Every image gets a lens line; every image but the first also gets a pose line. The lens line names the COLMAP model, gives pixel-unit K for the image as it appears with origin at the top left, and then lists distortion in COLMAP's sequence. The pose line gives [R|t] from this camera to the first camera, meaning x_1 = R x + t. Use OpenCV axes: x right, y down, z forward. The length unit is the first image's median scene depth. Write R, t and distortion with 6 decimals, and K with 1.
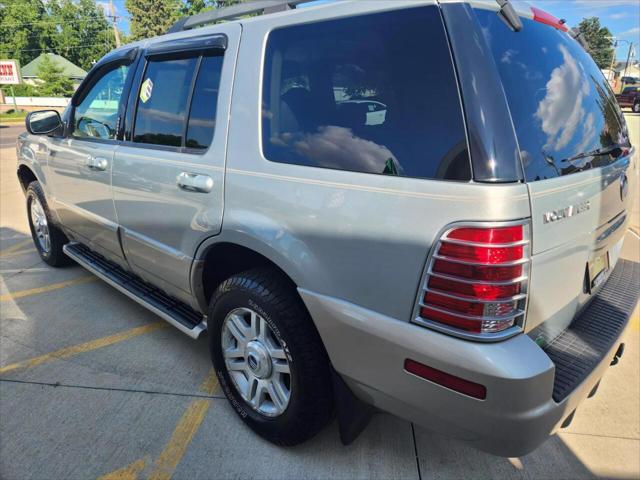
lens RADIAL K [[429.5, 0, 322.9], [0, 429.5, 241.0], [0, 0, 1]] dist [0.068953, -0.051089]
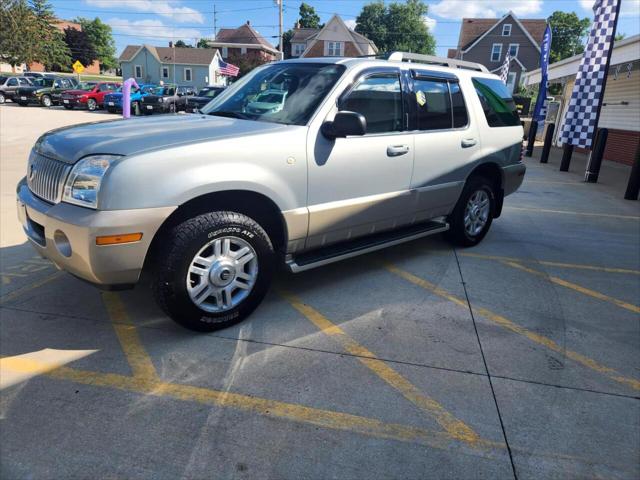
lens RADIAL K [[429.0, 0, 323.6], [0, 429.0, 230.7], [0, 0, 1]] dist [0.066940, -0.054257]
pose [[0.088855, -0.284712, 0.954486, -2.486304], [0.269527, 0.929398, 0.252138, -0.455947], [-0.958885, 0.234857, 0.159319, 1.410974]]
